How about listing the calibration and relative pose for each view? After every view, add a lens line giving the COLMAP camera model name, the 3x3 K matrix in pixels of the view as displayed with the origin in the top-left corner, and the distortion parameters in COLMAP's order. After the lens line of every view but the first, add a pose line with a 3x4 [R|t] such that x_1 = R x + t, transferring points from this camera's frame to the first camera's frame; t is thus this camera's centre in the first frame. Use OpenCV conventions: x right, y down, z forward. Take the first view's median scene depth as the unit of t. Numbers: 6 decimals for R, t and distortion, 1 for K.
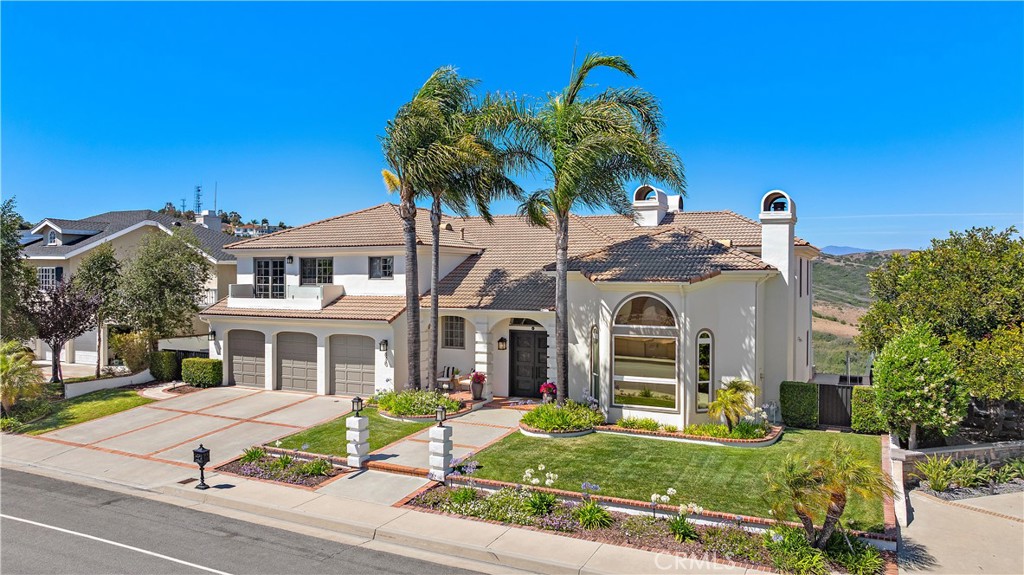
lens RADIAL K [[717.8, 0, 512.0], [0, 717.8, 287.5], [0, 0, 1]] dist [-0.022656, 0.004827]
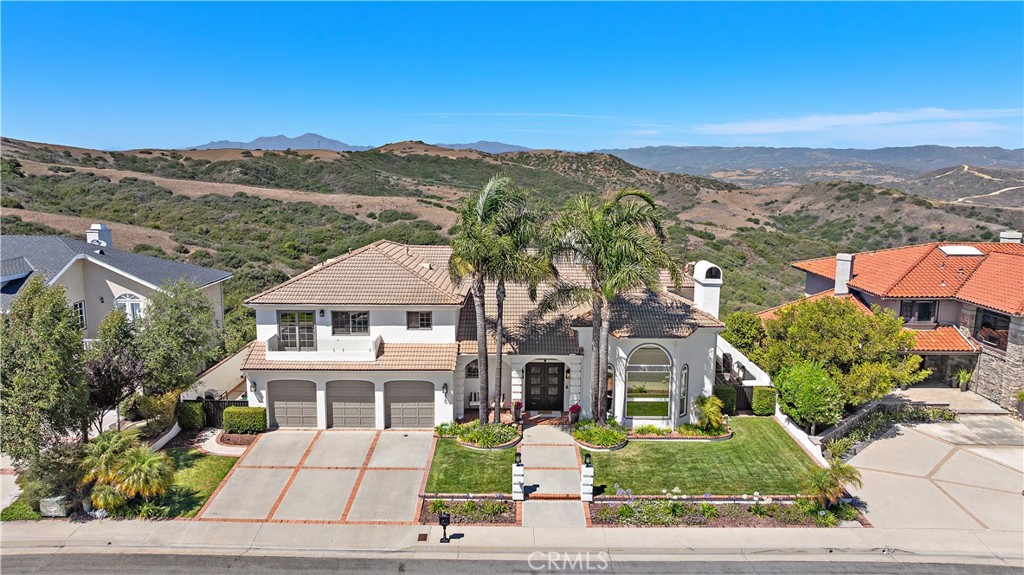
lens RADIAL K [[717.8, 0, 512.0], [0, 717.8, 287.5], [0, 0, 1]] dist [-0.022656, 0.004827]
pose [[0.895557, -0.068291, 0.439674, -0.708626], [0.002629, 0.988946, 0.148250, -0.324610], [-0.444938, -0.131610, 0.885838, -0.173828]]
